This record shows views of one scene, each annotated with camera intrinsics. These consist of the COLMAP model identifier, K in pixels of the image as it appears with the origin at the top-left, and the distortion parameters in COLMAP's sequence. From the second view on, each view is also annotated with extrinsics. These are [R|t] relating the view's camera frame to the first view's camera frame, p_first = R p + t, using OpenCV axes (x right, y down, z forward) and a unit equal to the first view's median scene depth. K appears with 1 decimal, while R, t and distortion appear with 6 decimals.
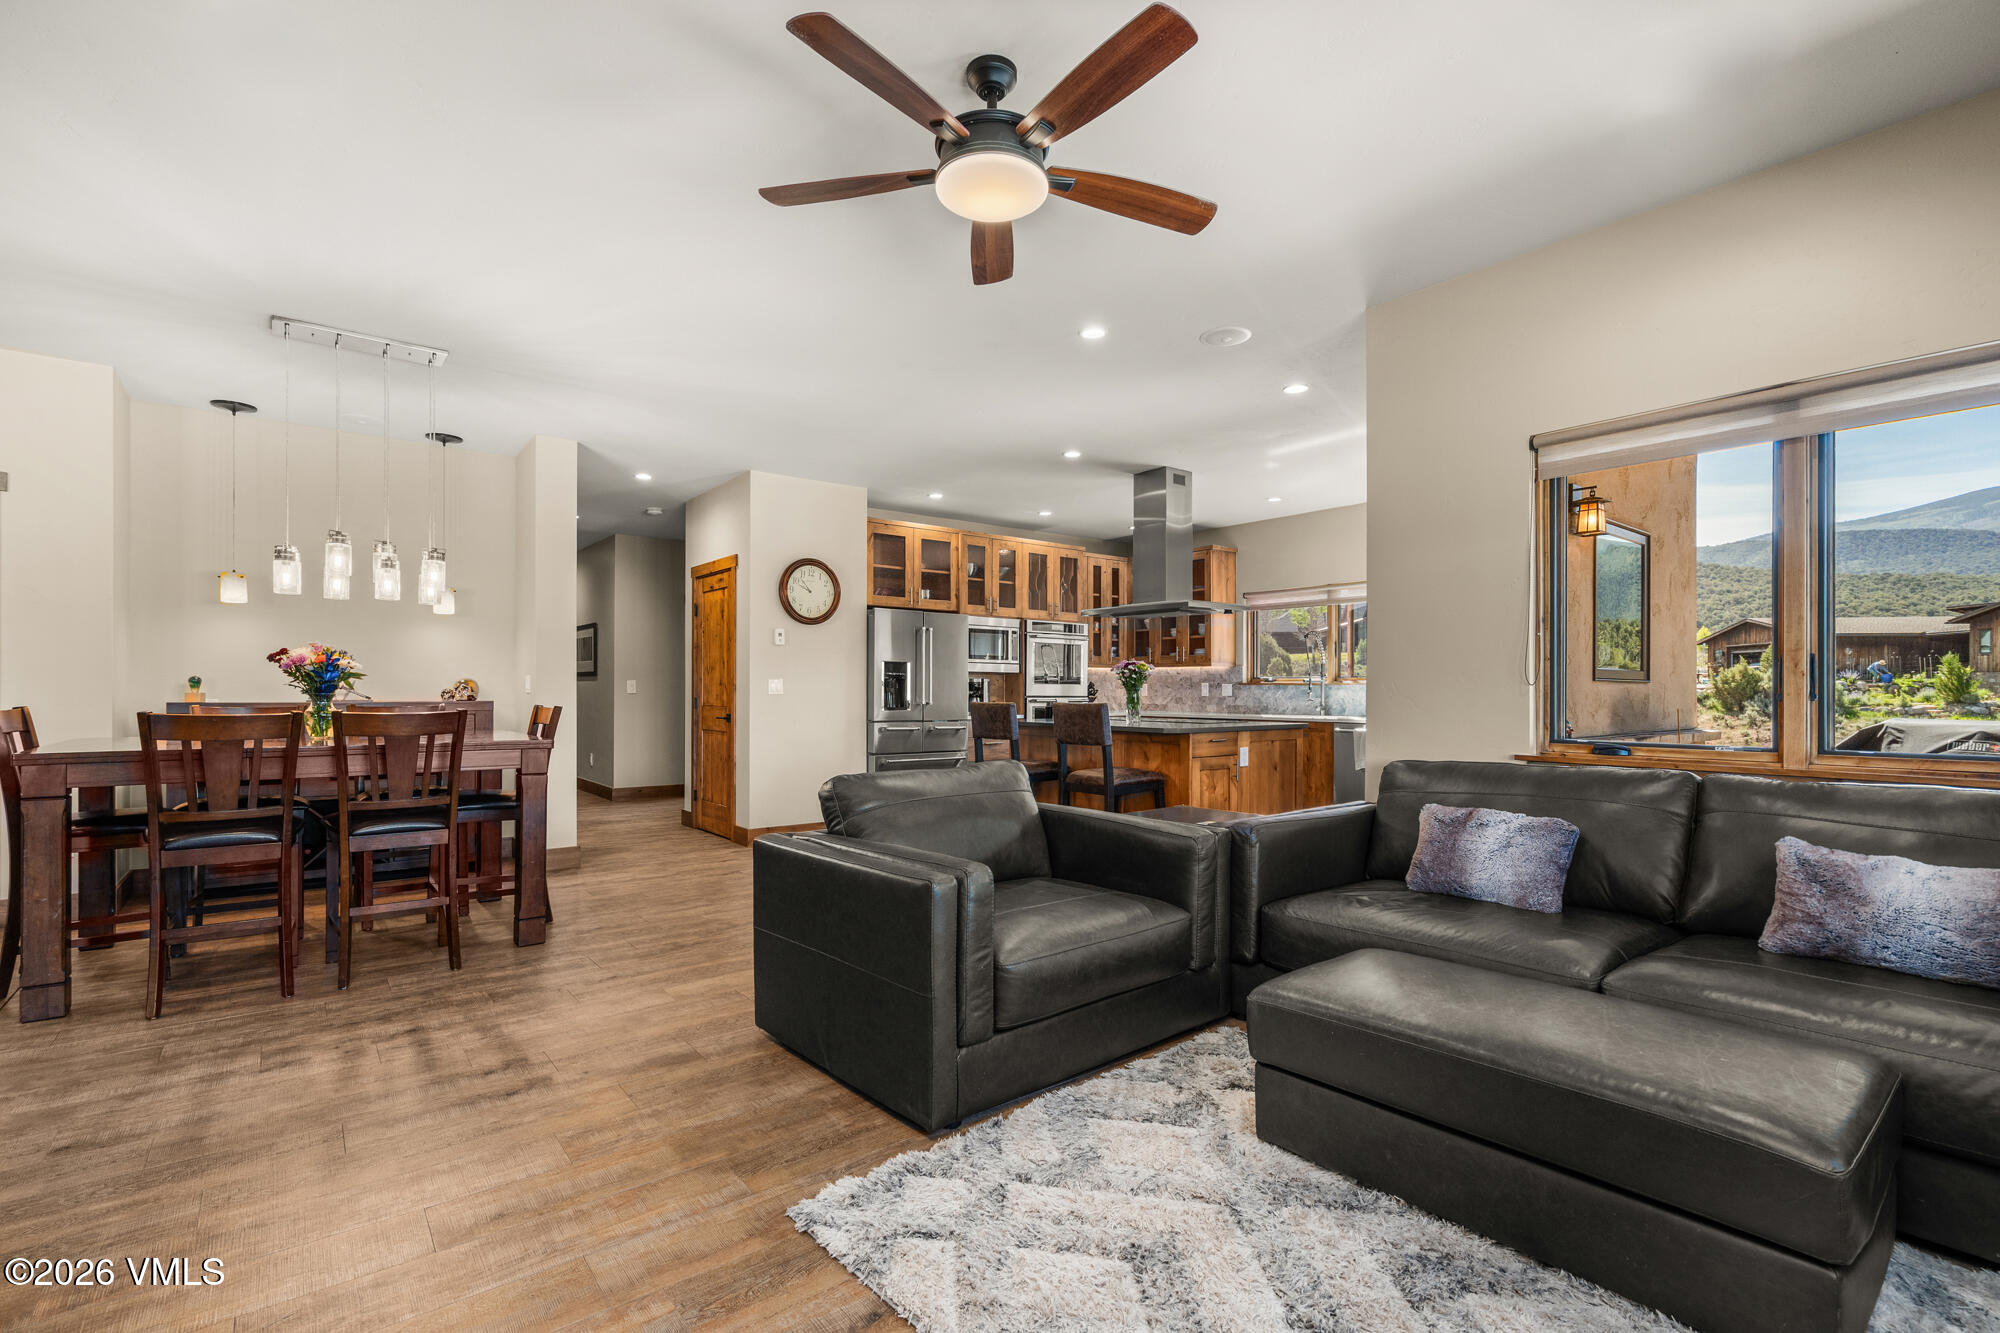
lens RADIAL K [[915.6, 0, 996.2], [0, 915.6, 698.8], [0, 0, 1]] dist [-0.002741, -0.000053]
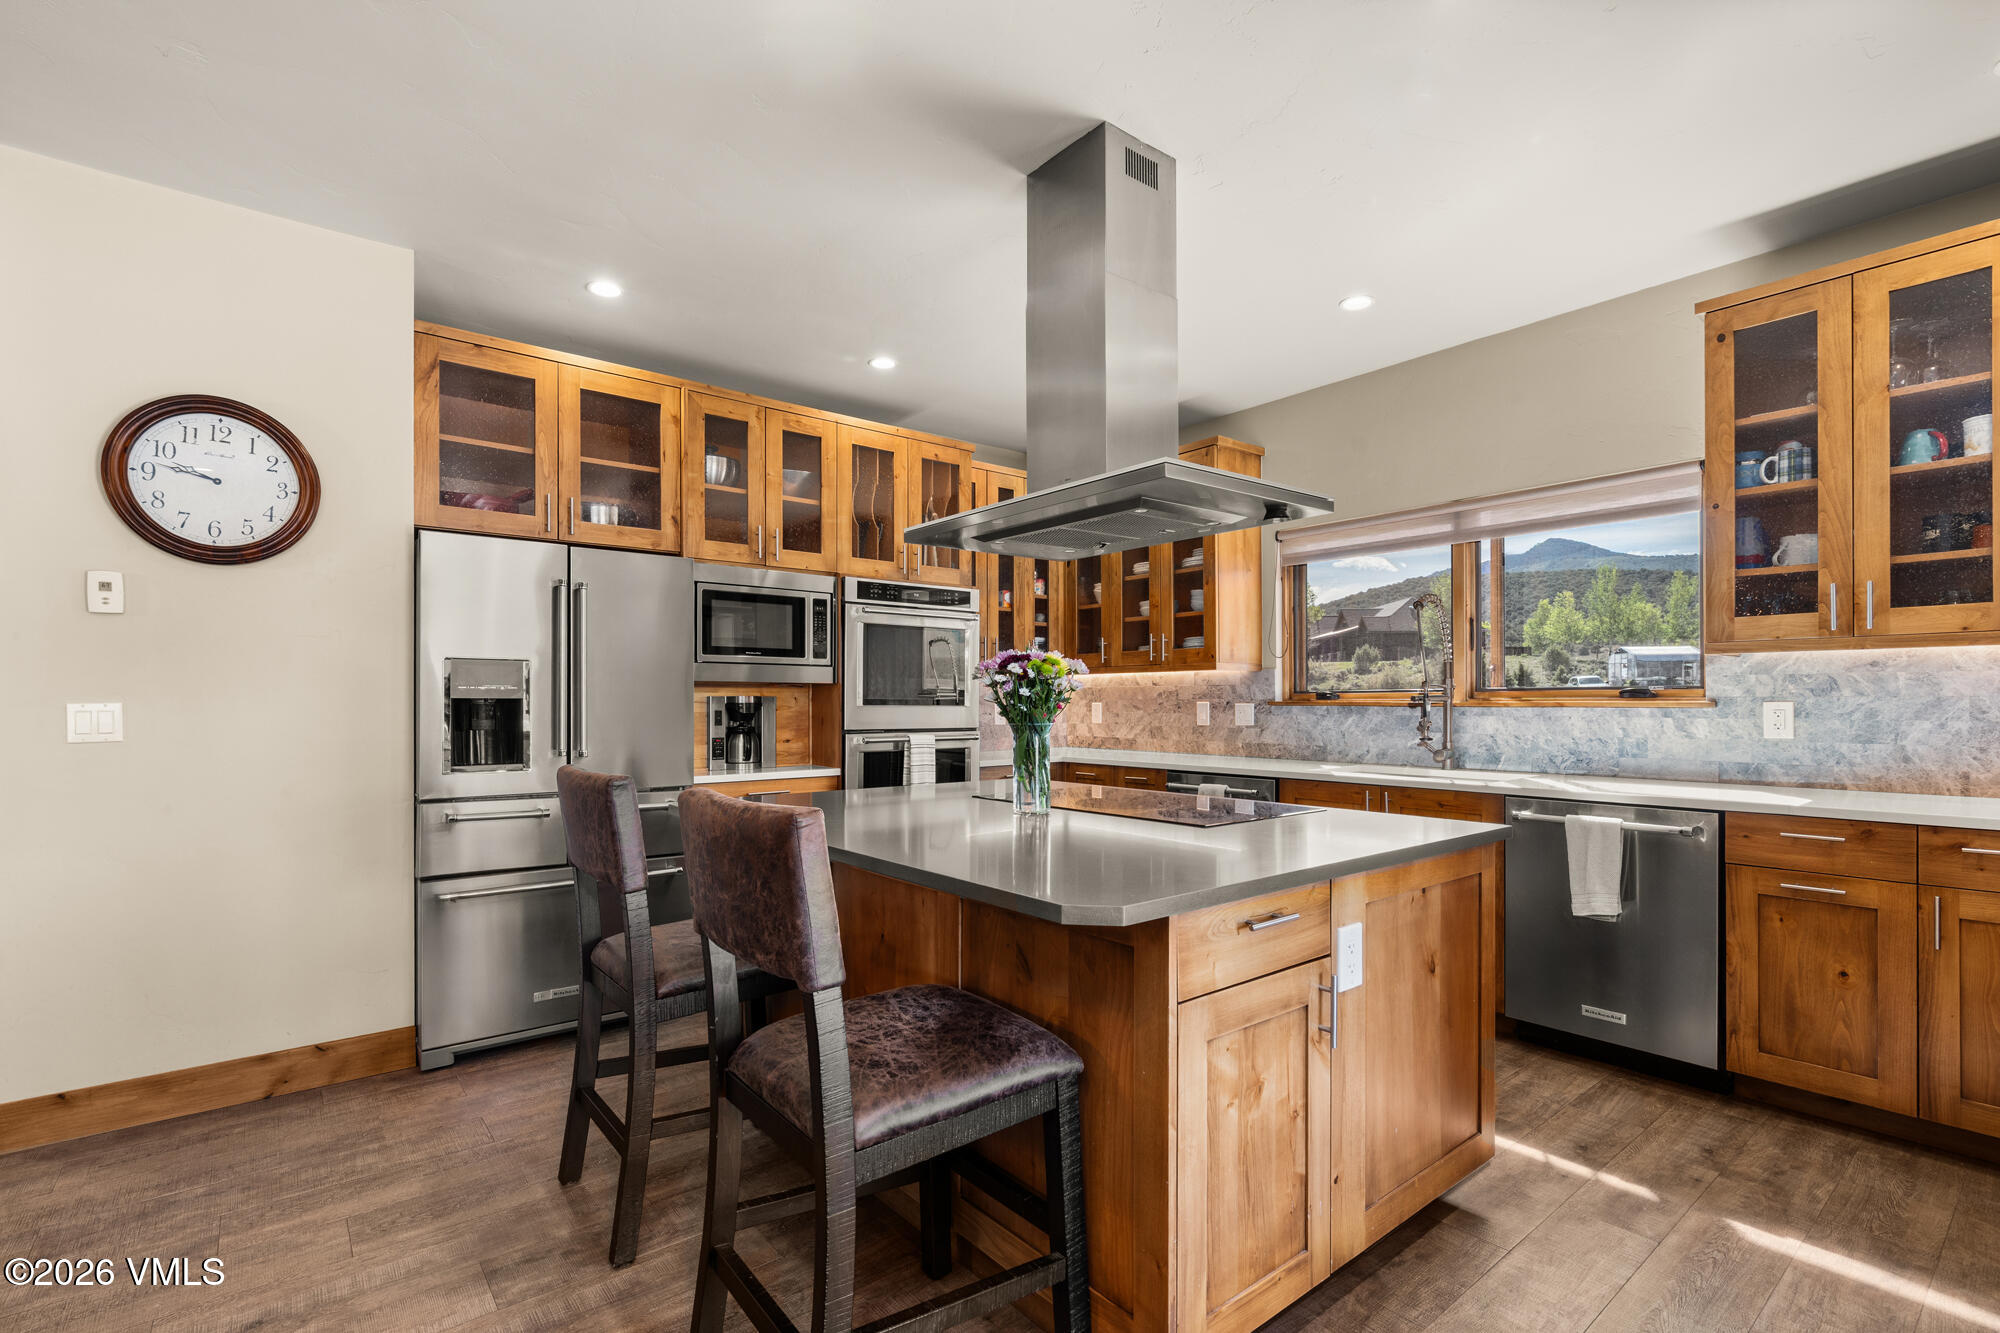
lens RADIAL K [[915.6, 0, 996.2], [0, 915.6, 698.8], [0, 0, 1]] dist [-0.002741, -0.000053]
pose [[0.999921, -0.003277, 0.012102, 0.108168], [0.003412, 0.999932, -0.011193, -0.014380], [-0.012065, 0.011233, 0.999864, 0.502543]]
